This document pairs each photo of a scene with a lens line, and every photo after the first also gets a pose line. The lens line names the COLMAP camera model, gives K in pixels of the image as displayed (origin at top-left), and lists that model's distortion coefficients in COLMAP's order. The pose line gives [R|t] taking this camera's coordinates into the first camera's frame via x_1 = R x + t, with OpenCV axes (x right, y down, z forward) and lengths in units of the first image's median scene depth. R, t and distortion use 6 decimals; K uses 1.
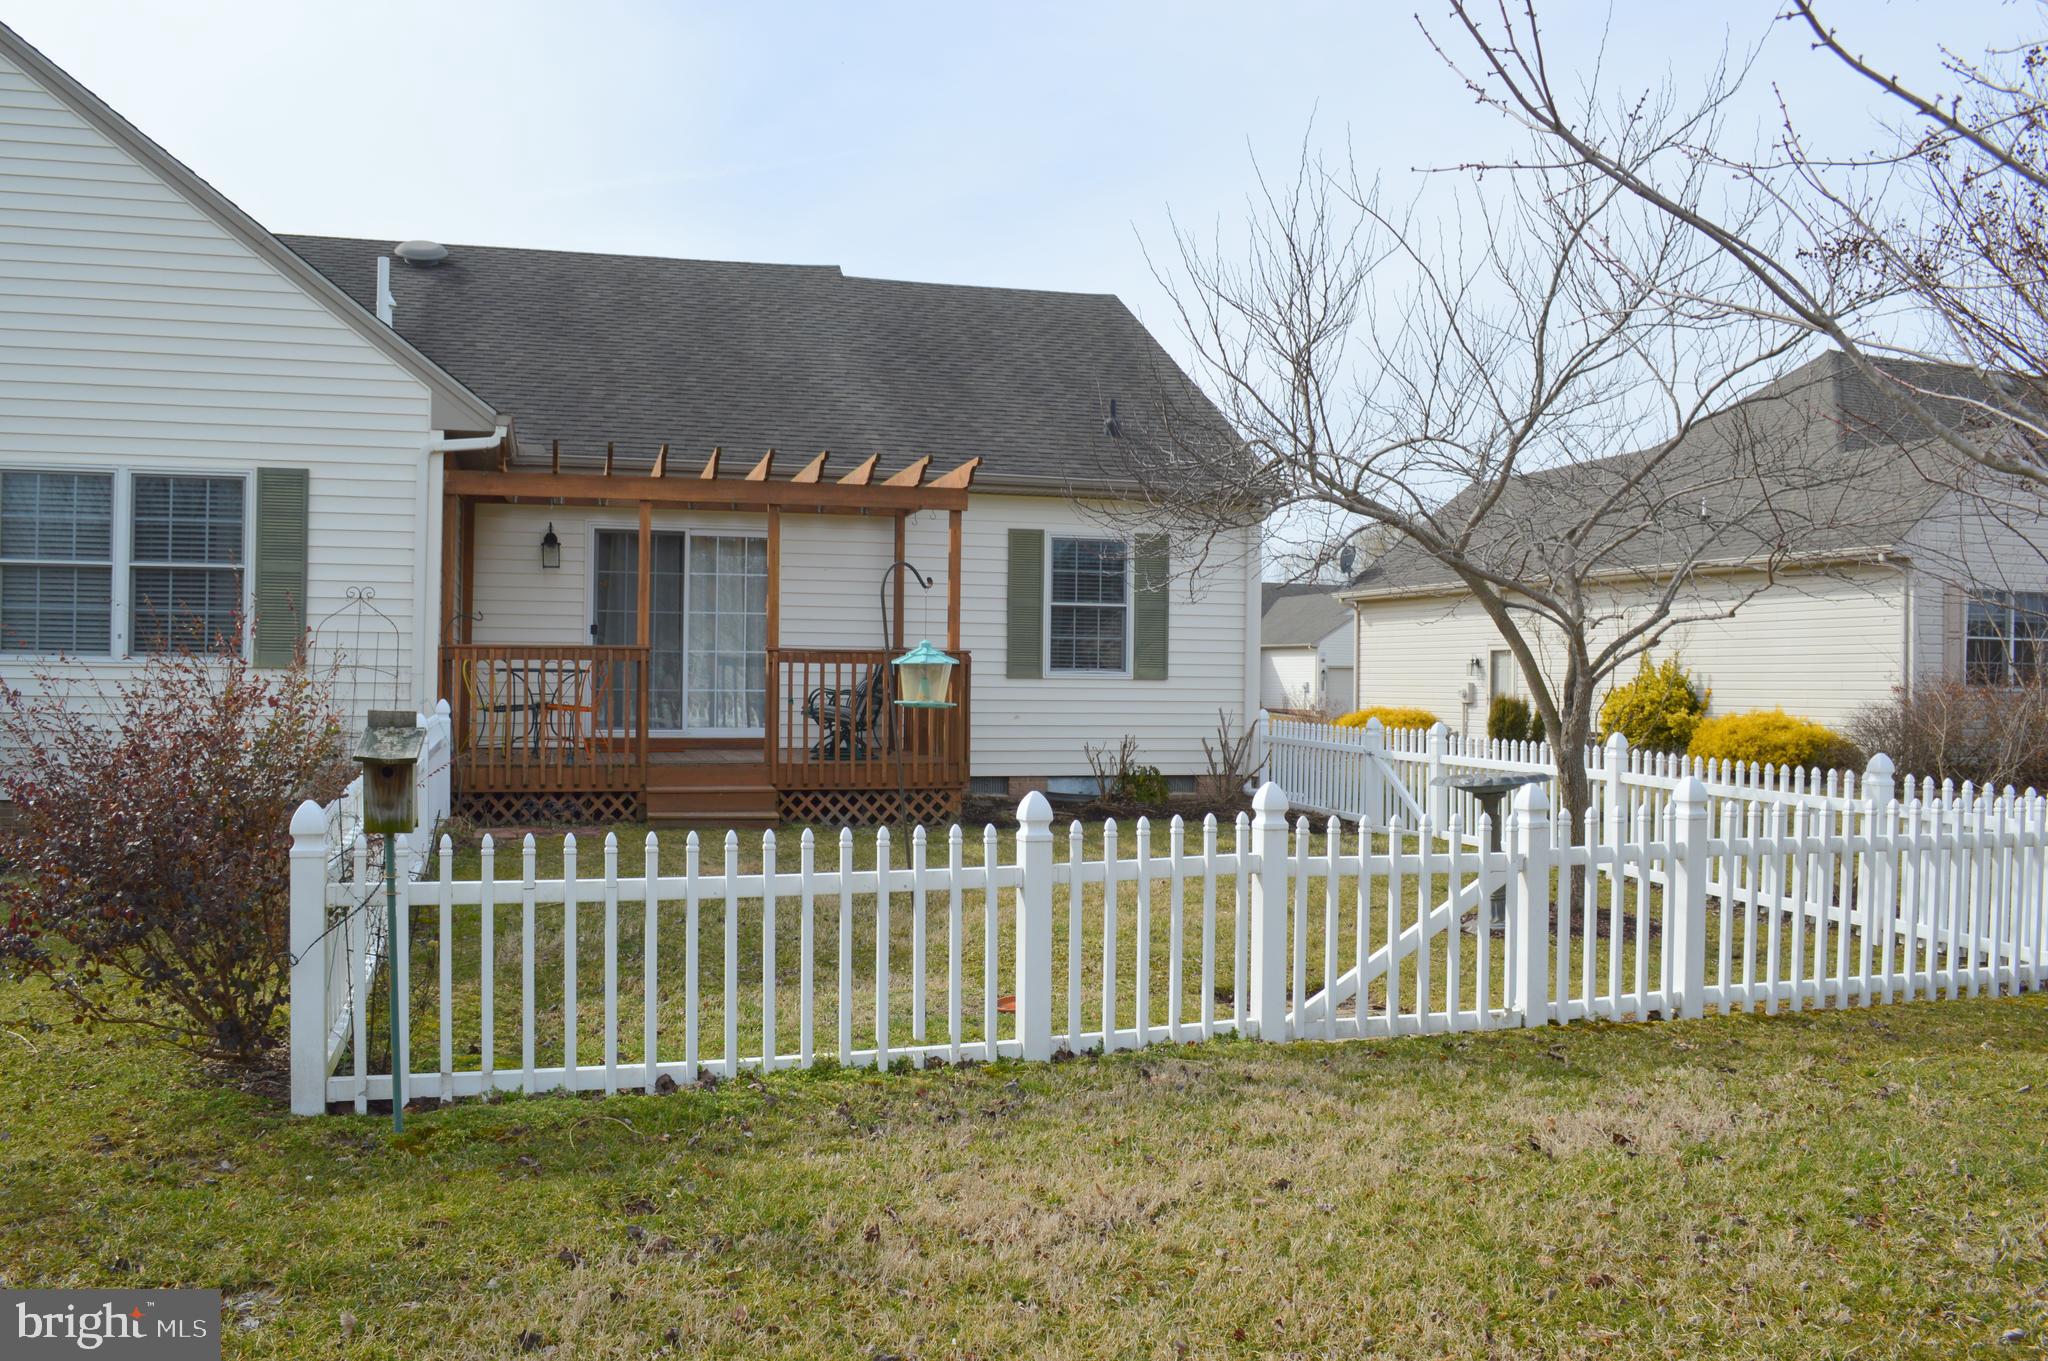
lens RADIAL K [[1632.9, 0, 1014.9], [0, 1632.9, 680.0], [0, 0, 1]] dist [-0.083981, 0.013906]
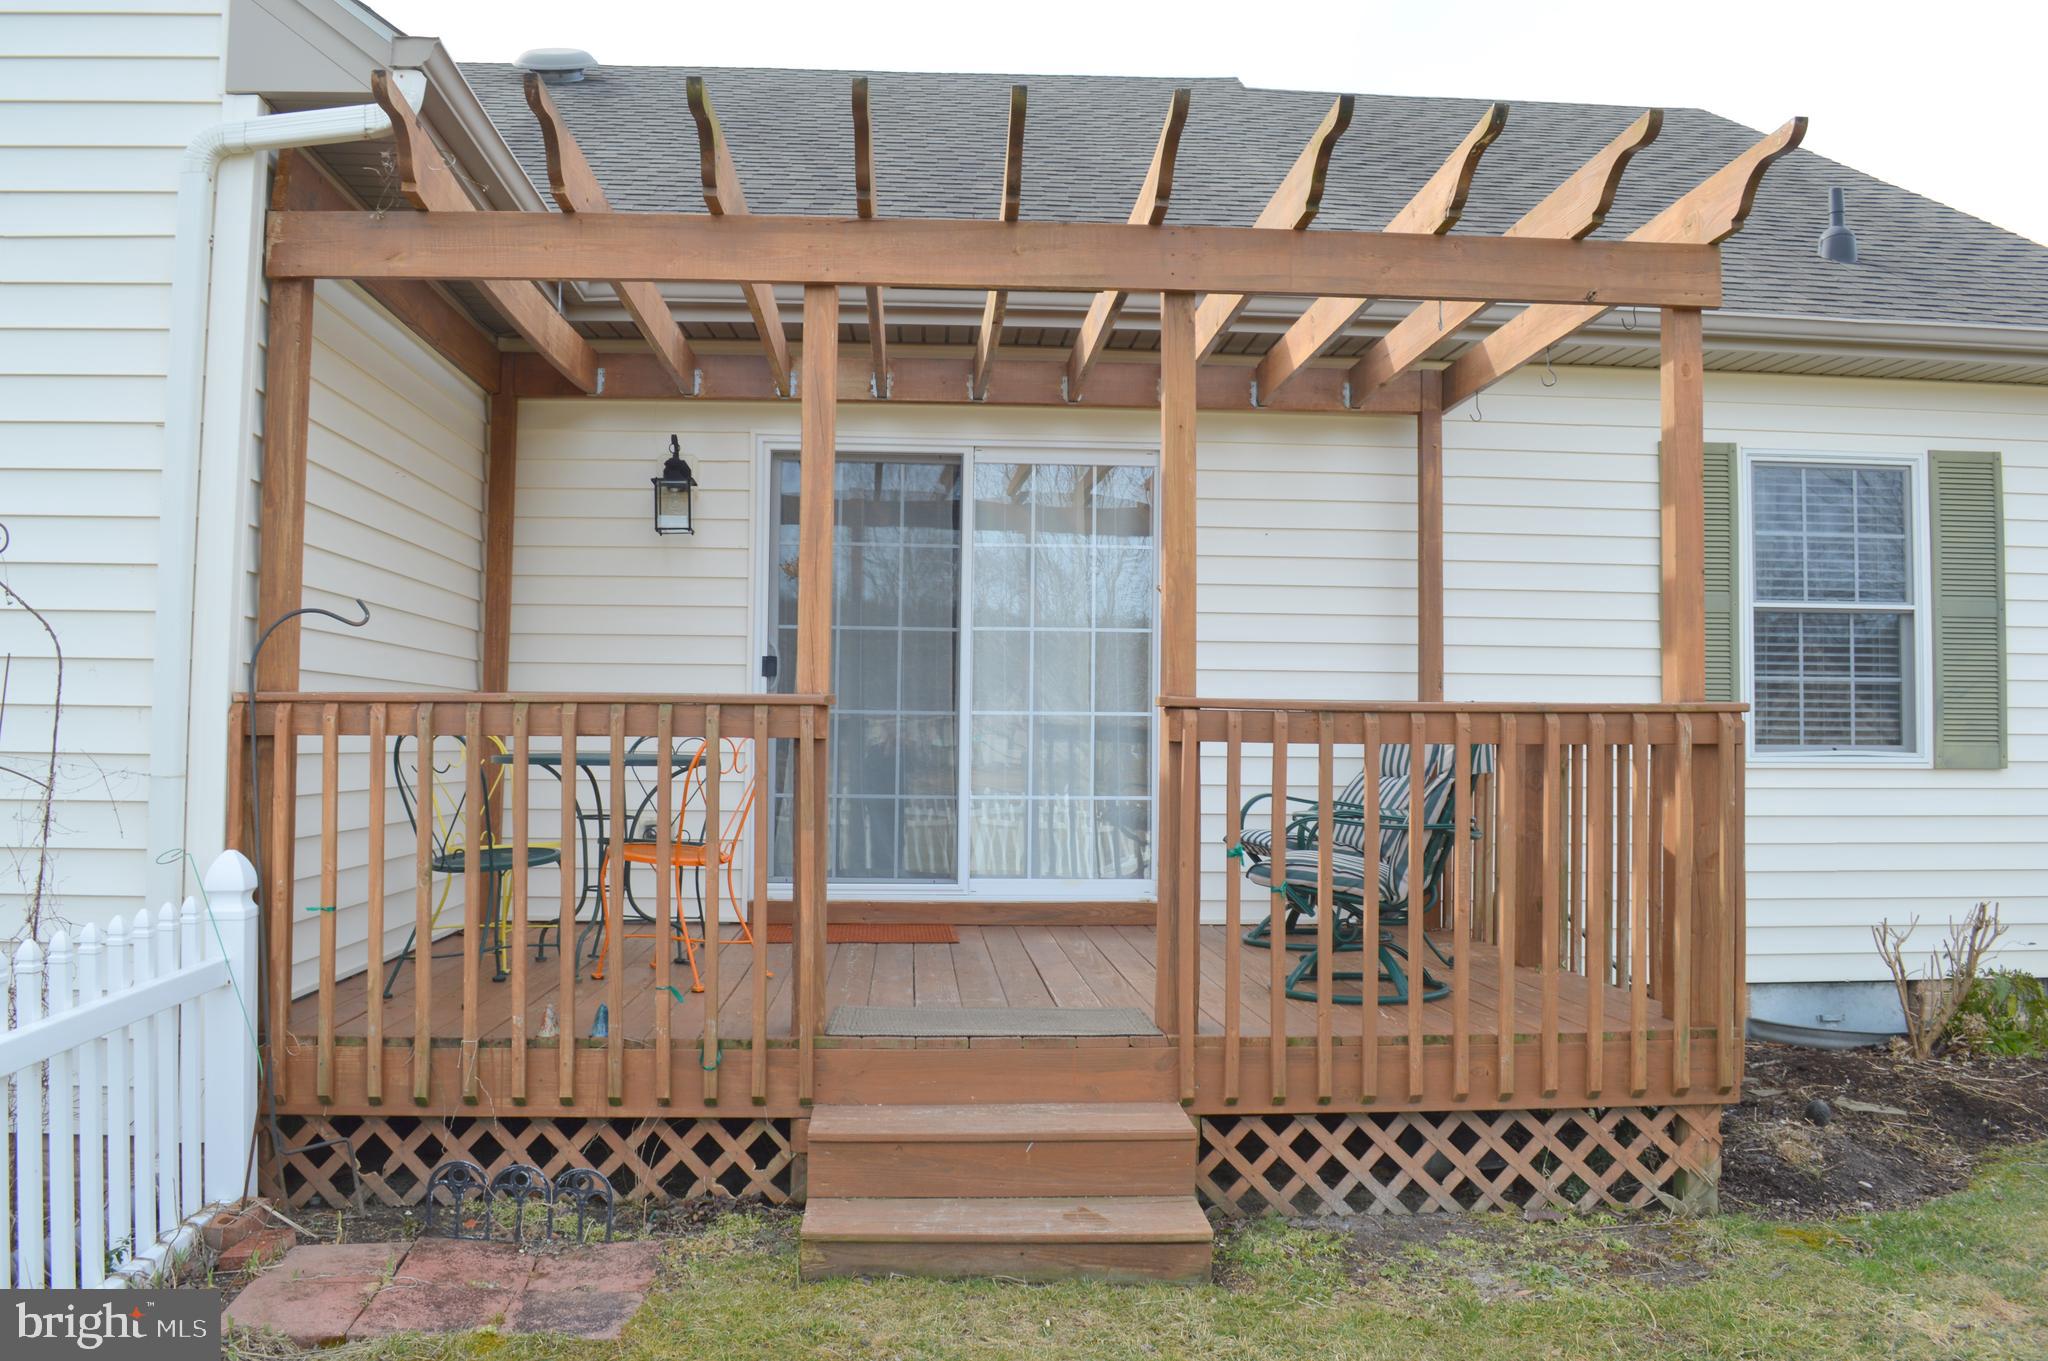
lens RADIAL K [[1632.9, 0, 1012.9], [0, 1632.9, 685.2], [0, 0, 1]] dist [-0.083981, 0.013906]
pose [[0.979039, -0.008614, -0.203492, -0.122780], [0.001310, 0.999351, -0.036001, -0.011149], [0.203670, 0.034980, 0.978414, 0.710862]]
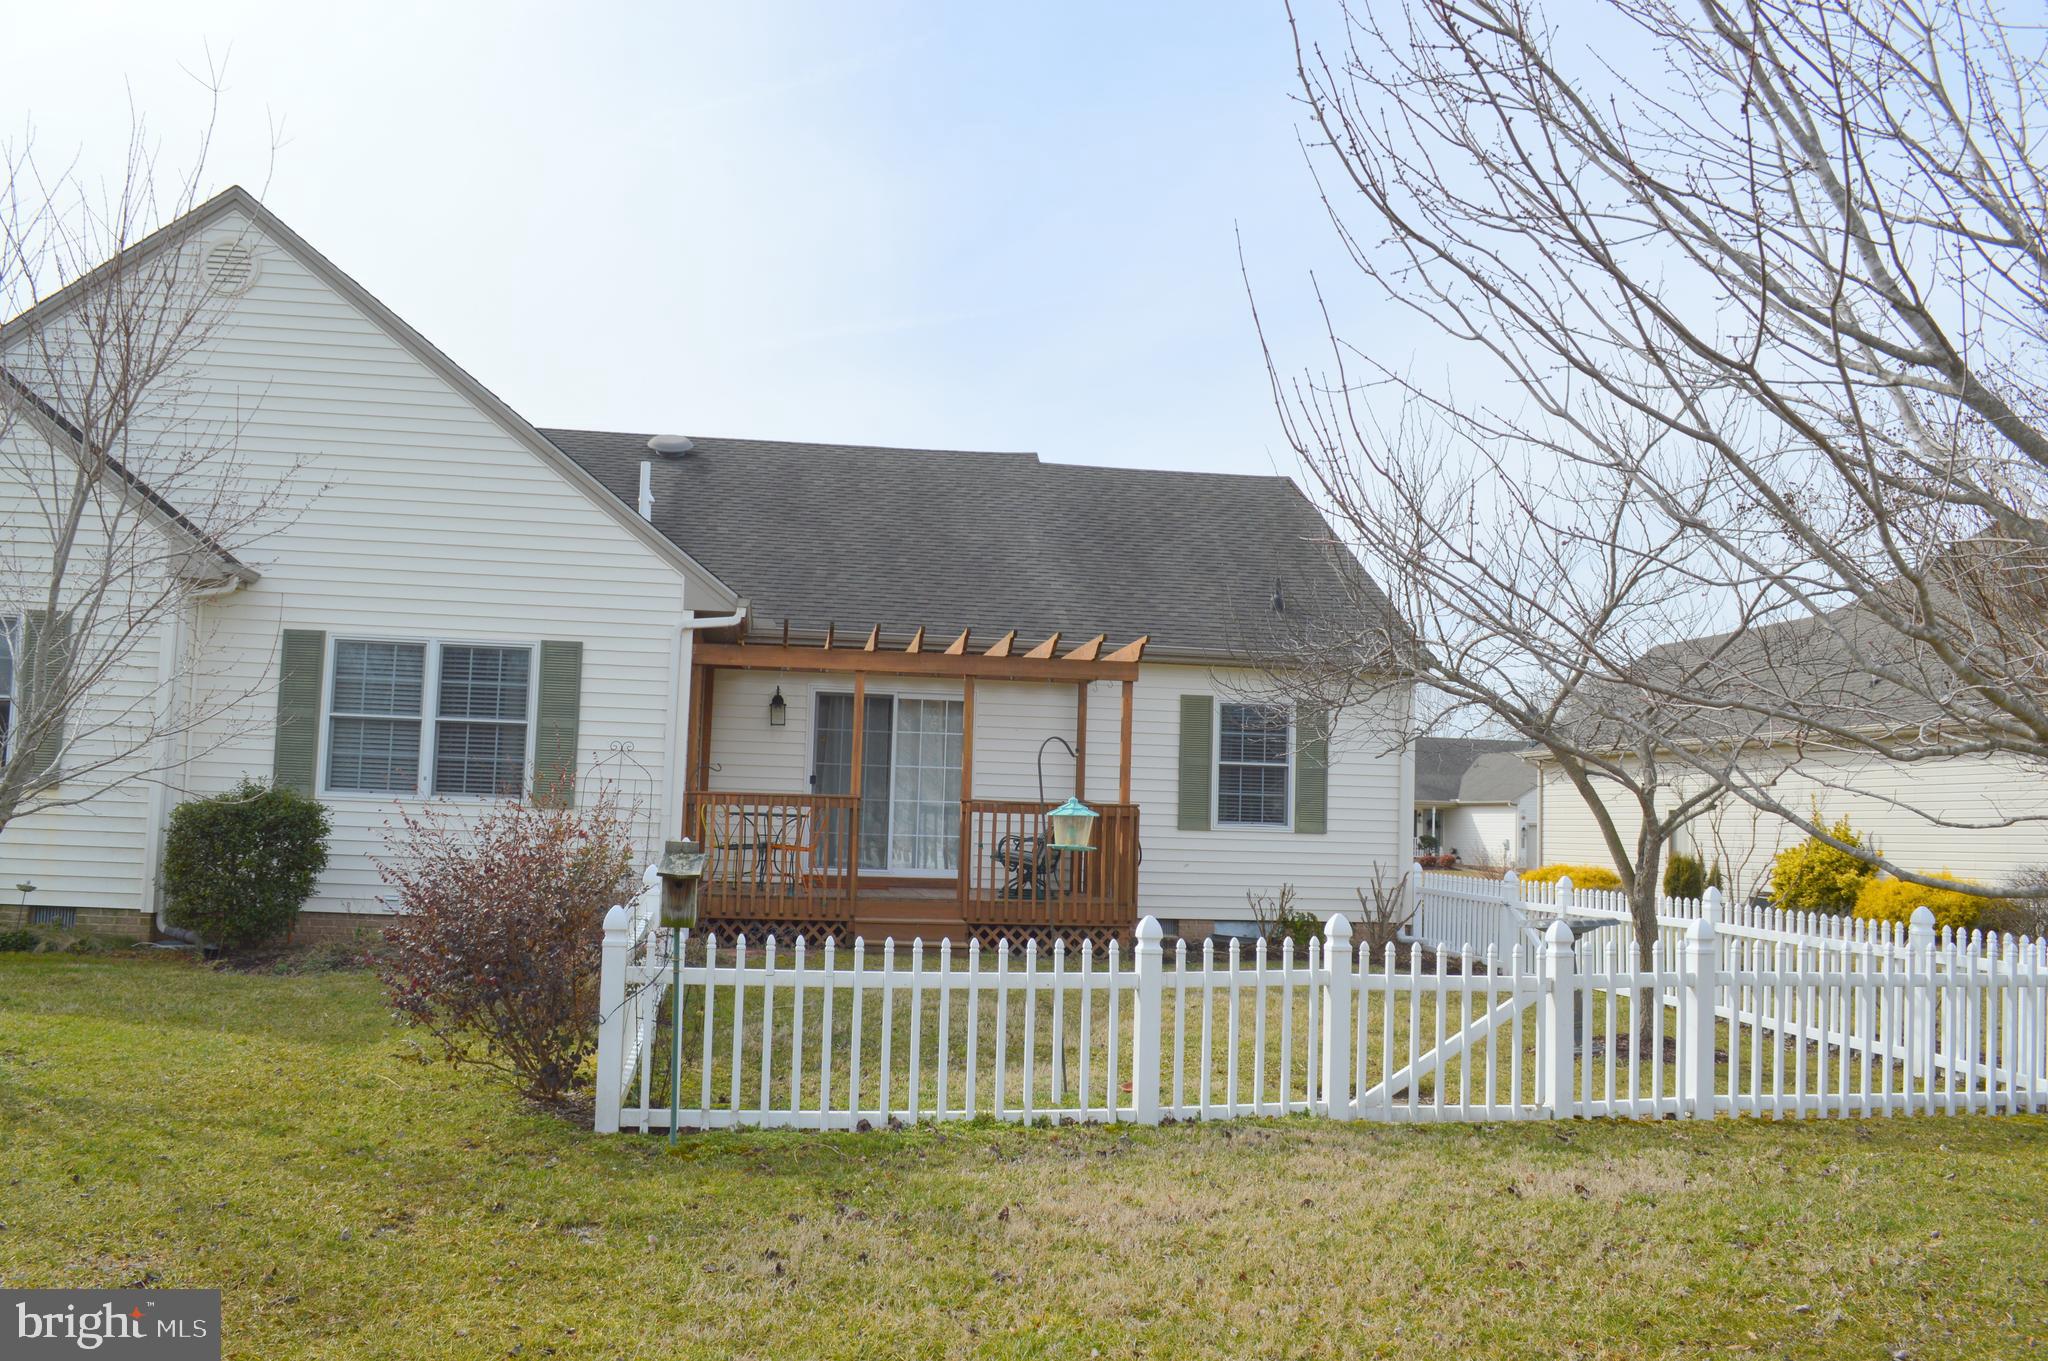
lens RADIAL K [[1632.9, 0, 1006.2], [0, 1632.9, 677.1], [0, 0, 1]] dist [-0.083981, 0.013906]
pose [[0.991249, 0.006959, -0.131825, 0.033396], [-0.019318, 0.995506, -0.092707, 0.000773], [0.130588, 0.094442, 0.986928, -0.153487]]
